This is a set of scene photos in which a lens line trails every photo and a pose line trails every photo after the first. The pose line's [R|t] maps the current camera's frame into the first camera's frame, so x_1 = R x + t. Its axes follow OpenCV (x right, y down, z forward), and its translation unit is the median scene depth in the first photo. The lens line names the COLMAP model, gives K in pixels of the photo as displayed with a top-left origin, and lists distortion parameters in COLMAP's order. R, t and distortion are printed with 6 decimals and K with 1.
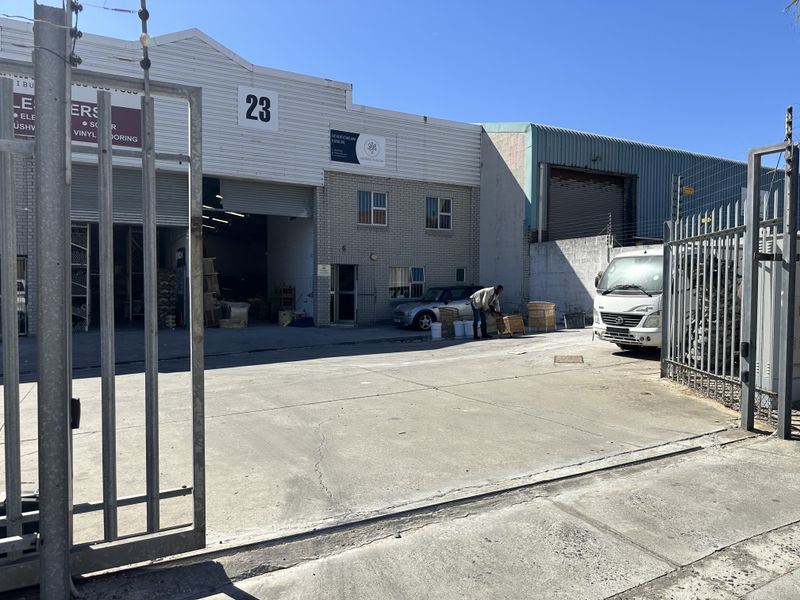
lens RADIAL K [[569.7, 0, 400.5], [0, 569.7, 289.8], [0, 0, 1]] dist [0.082502, -0.113255]
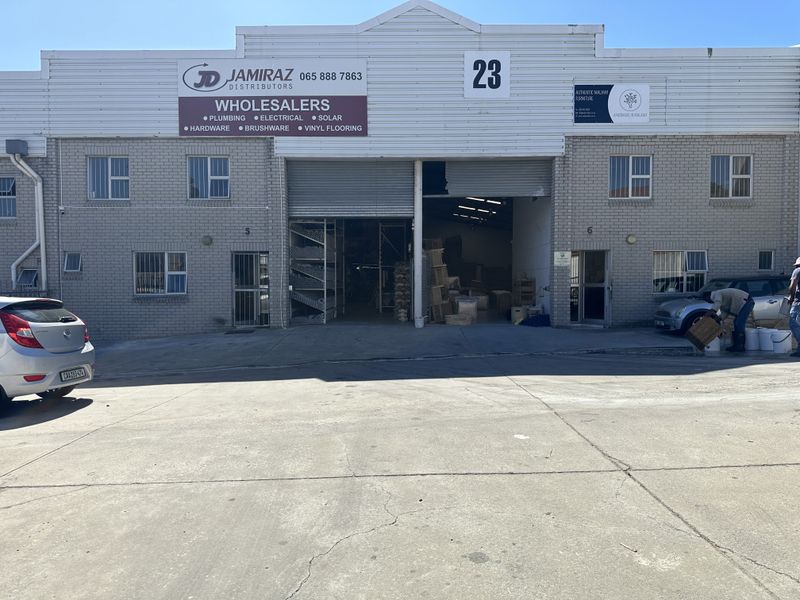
lens RADIAL K [[569.7, 0, 400.5], [0, 569.7, 289.8], [0, 0, 1]] dist [0.082502, -0.113255]
pose [[0.881151, 0.002565, -0.472828, 0.049071], [0.005664, 0.999856, 0.015980, -0.003473], [0.472801, -0.016758, 0.881010, 0.159423]]
